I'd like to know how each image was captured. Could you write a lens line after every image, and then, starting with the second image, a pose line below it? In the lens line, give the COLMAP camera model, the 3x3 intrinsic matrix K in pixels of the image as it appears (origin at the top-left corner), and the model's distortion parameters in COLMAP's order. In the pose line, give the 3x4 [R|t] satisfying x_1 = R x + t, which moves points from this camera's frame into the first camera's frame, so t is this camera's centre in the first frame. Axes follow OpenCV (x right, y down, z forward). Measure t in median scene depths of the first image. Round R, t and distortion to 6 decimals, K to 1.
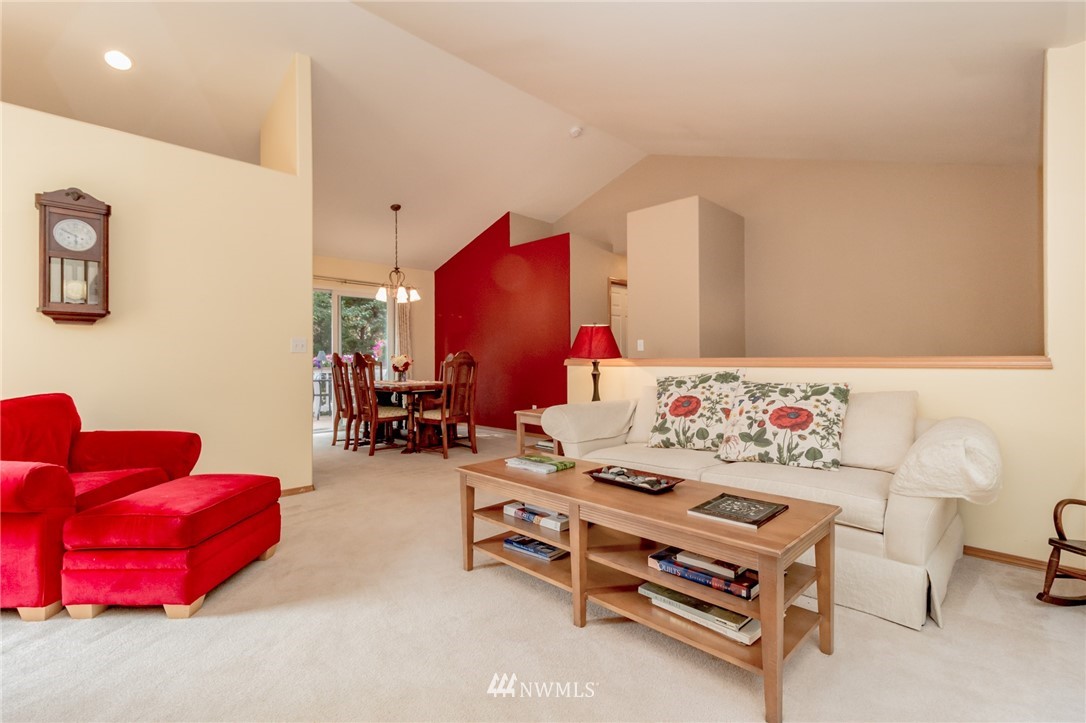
lens RADIAL K [[496.4, 0, 543.0], [0, 496.4, 361.5], [0, 0, 1]] dist [-0.000396, 0.000264]
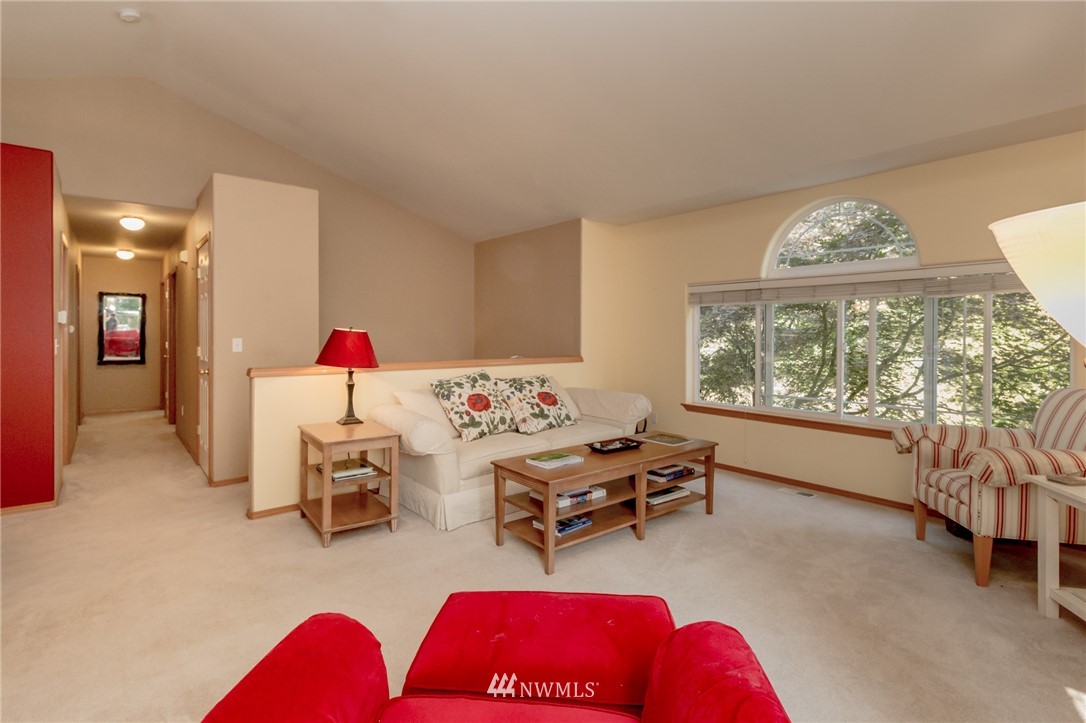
lens RADIAL K [[528.0, 0, 543.6], [0, 528.0, 338.7], [0, 0, 1]] dist [0.000284, 0.000198]
pose [[0.101514, -0.007630, 0.994805, -1.048563], [0.005438, 0.999960, 0.007115, -0.080968], [-0.994819, 0.004688, 0.101551, 0.727476]]
